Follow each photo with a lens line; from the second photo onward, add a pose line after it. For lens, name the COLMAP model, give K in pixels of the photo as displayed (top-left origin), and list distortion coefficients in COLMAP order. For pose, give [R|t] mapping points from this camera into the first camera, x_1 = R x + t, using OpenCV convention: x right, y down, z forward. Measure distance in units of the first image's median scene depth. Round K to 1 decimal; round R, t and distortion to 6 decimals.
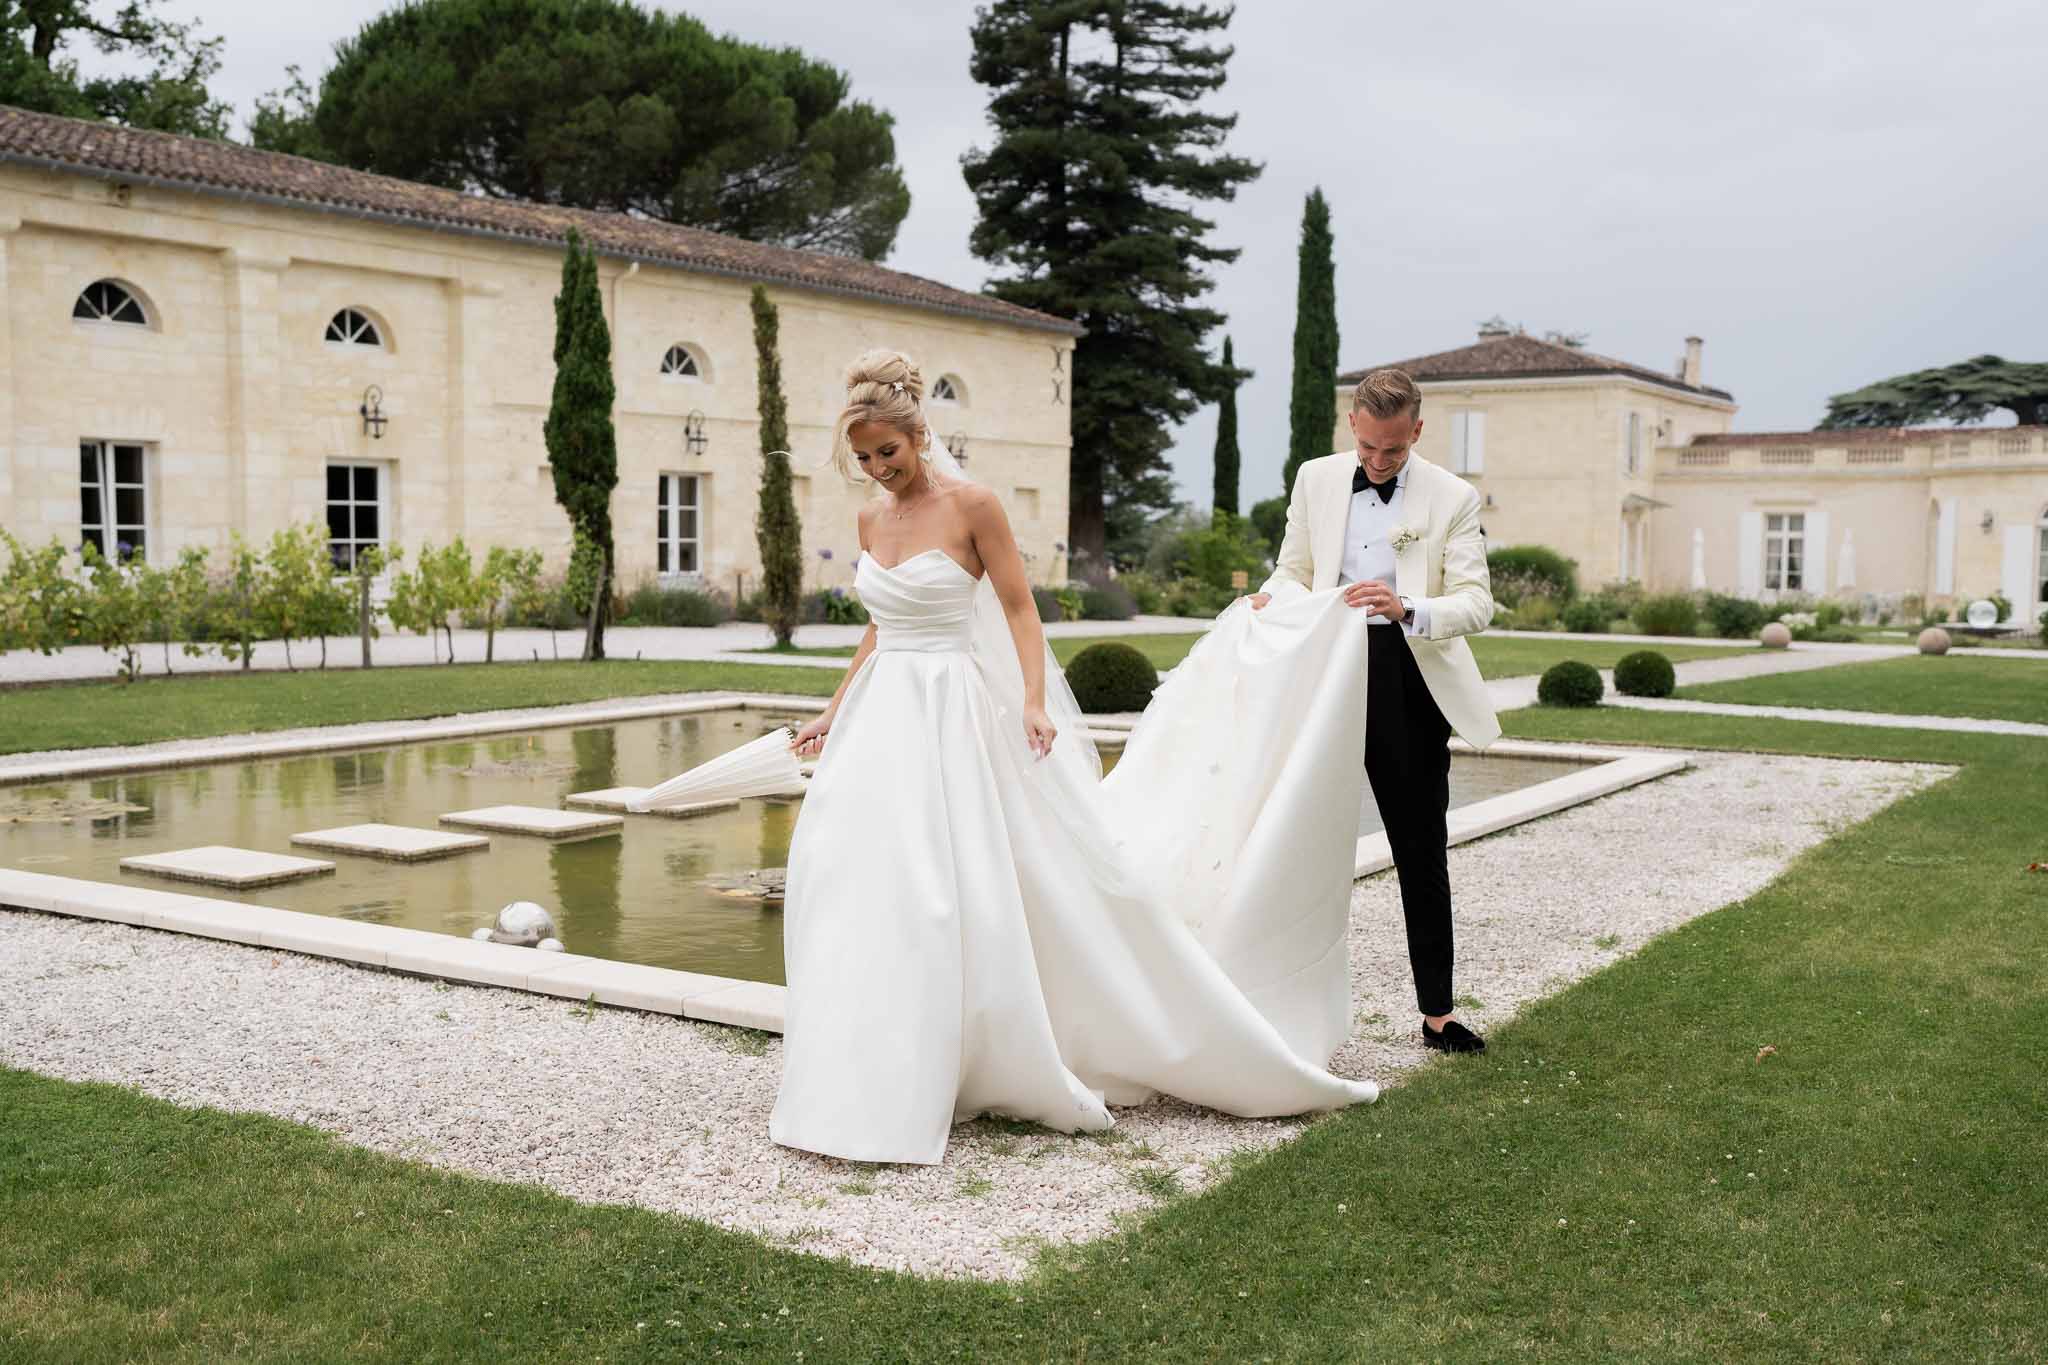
lens RADIAL K [[2139.7, 0, 1024.0], [0, 2139.7, 682.5], [0, 0, 1]] dist [-0.070404, 0.228483]
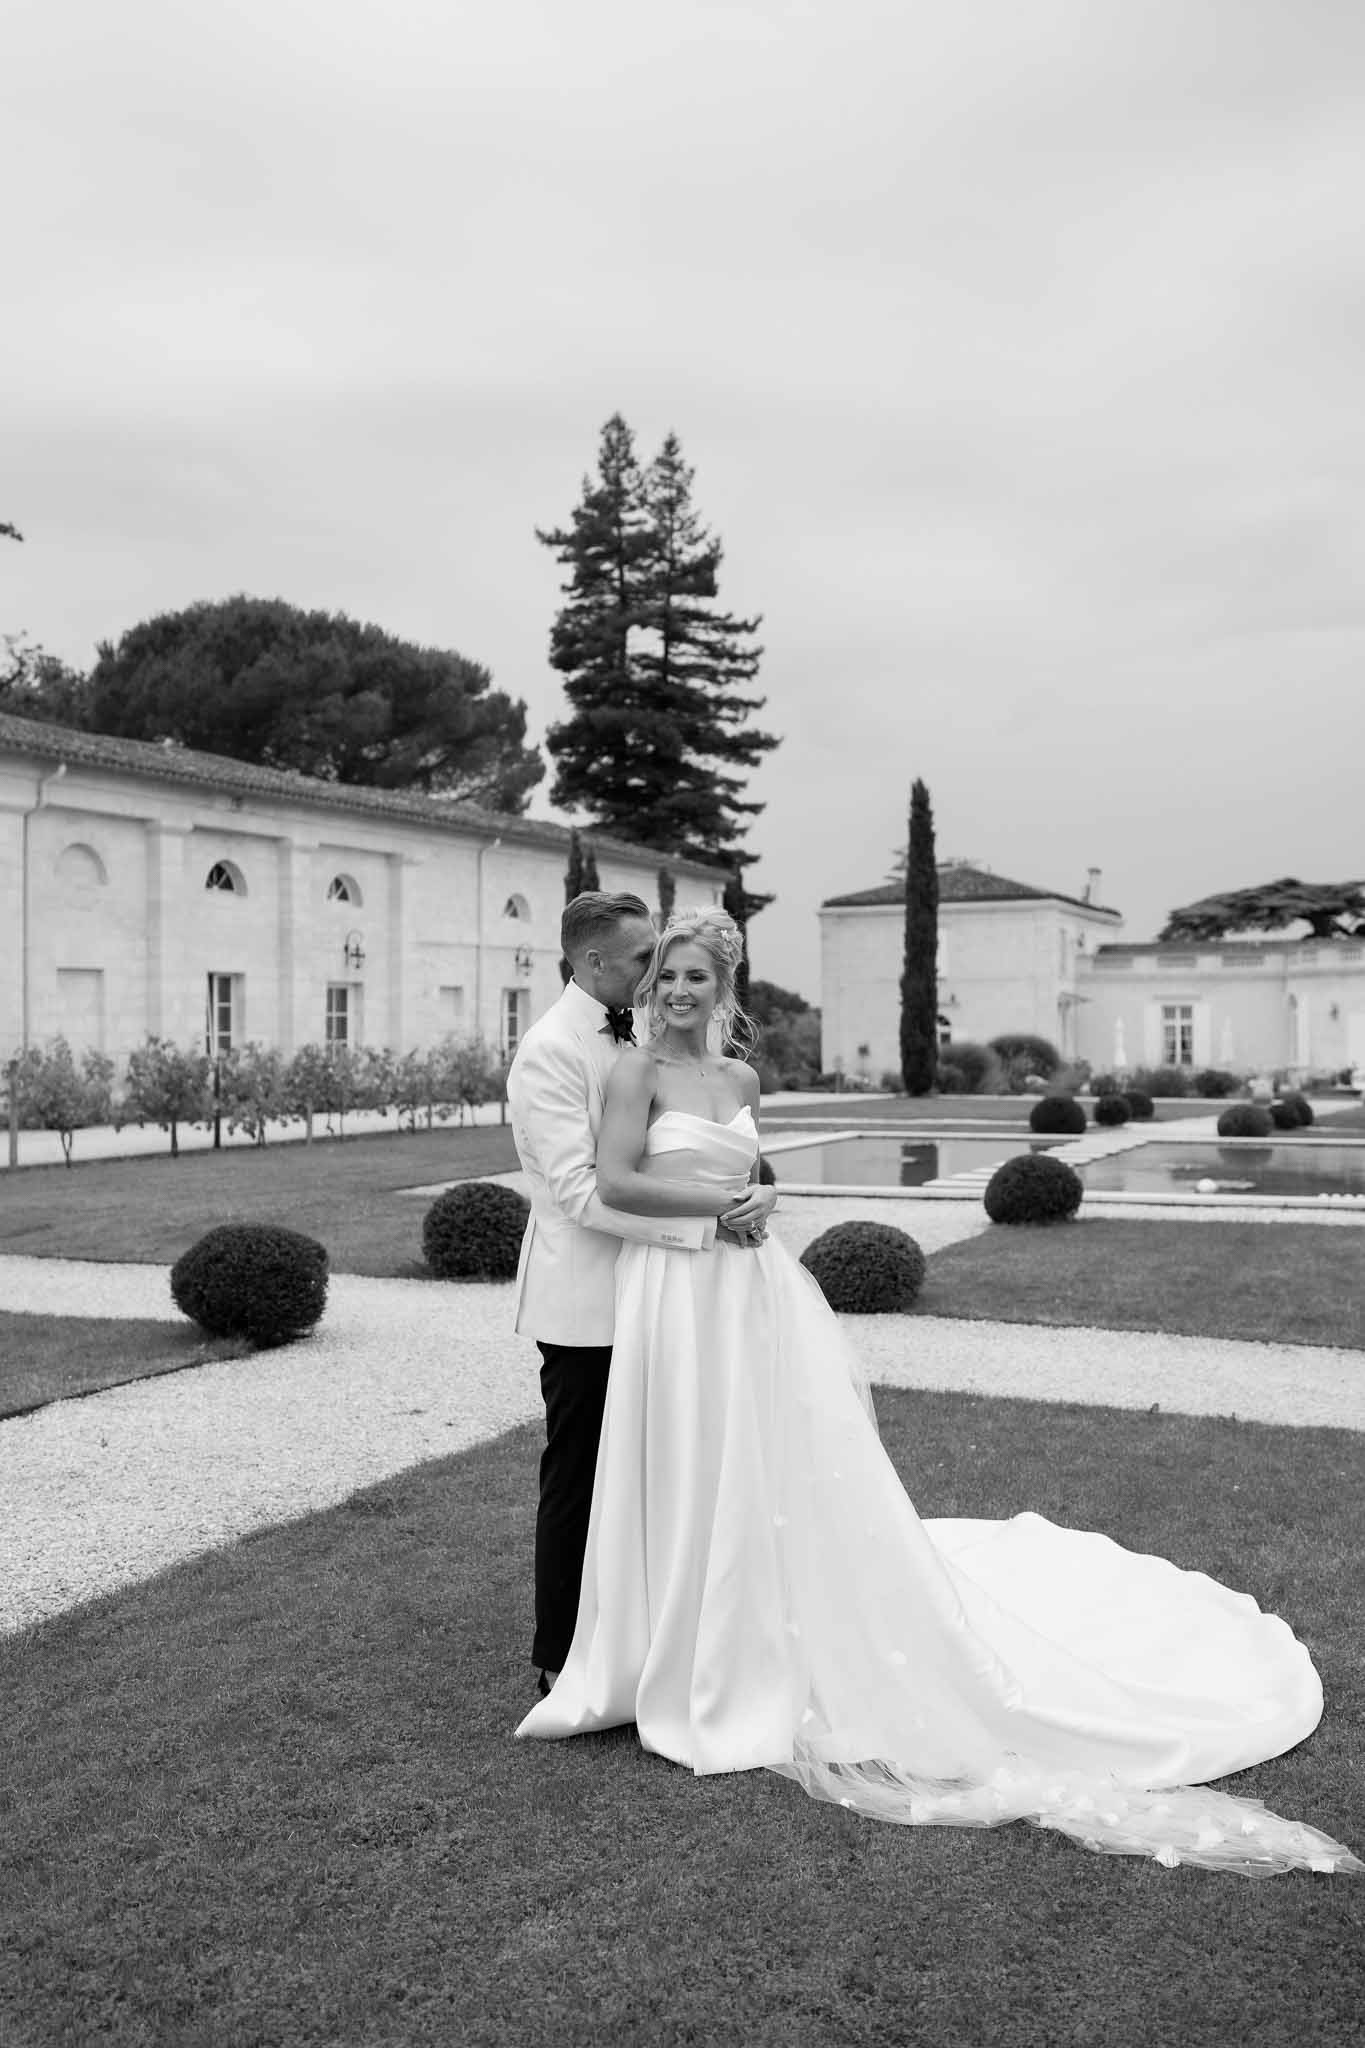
lens RADIAL K [[1972.2, 0, 681.4], [0, 1972.2, 1013.0], [0, 0, 1]] dist [-0.029734, 0.133876]
pose [[0.987755, -0.010637, 0.155651, -0.132968], [0.022383, 0.997014, -0.073911, 0.006808], [-0.154400, 0.076490, 0.985043, -0.137467]]
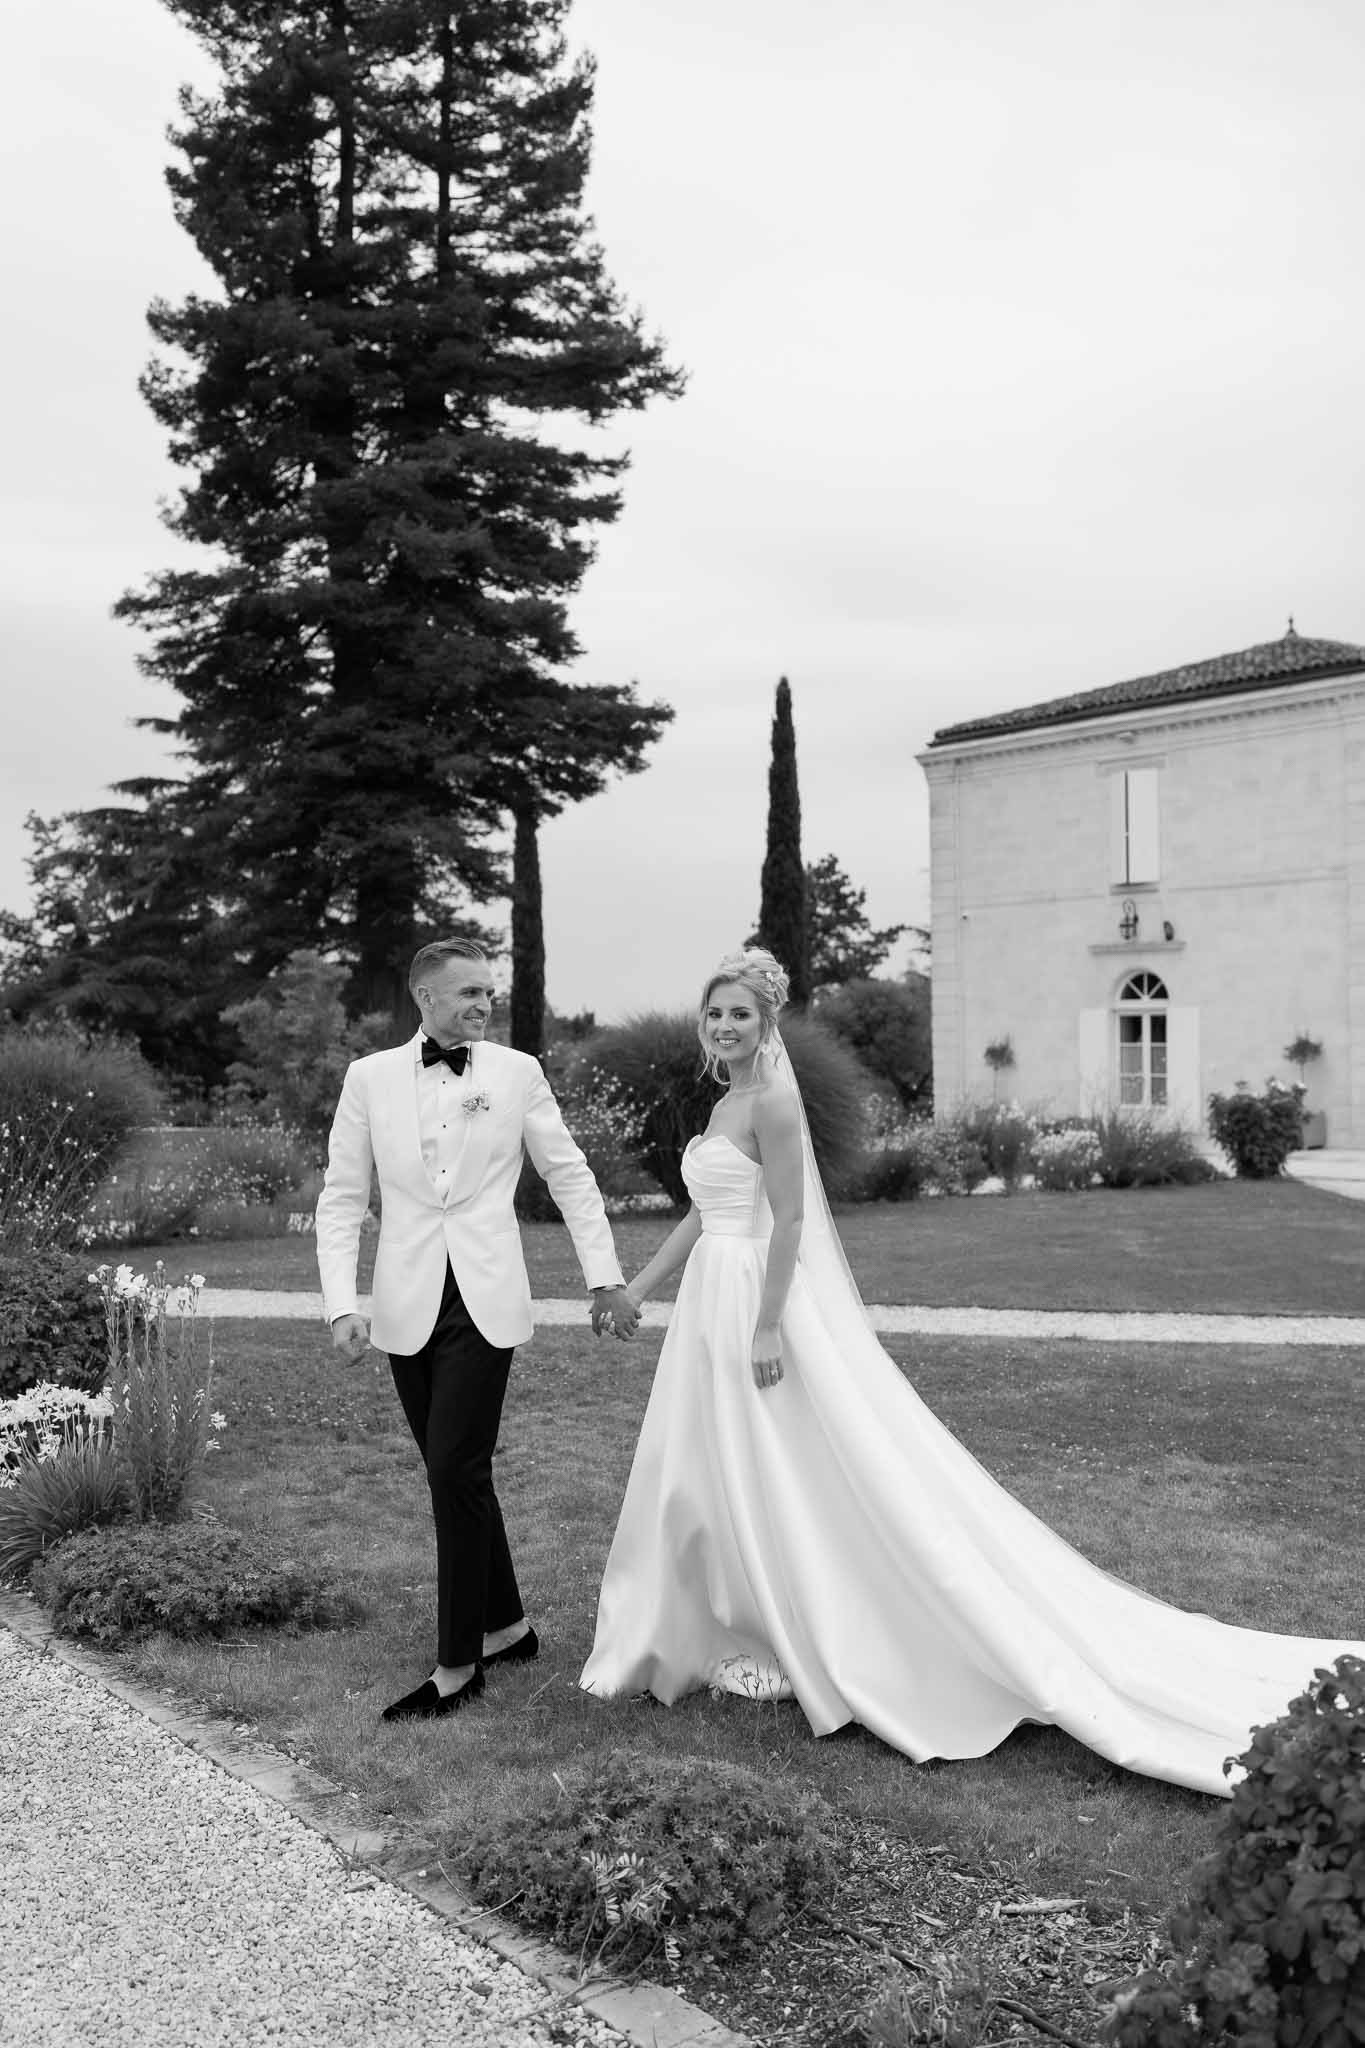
lens RADIAL K [[1972.2, 0, 681.4], [0, 1972.2, 1013.0], [0, 0, 1]] dist [-0.029734, 0.133876]
pose [[0.945555, -0.019577, -0.324874, 0.280832], [-0.005869, 0.997001, -0.077161, -0.028278], [0.325411, 0.074866, 0.942604, 0.533691]]
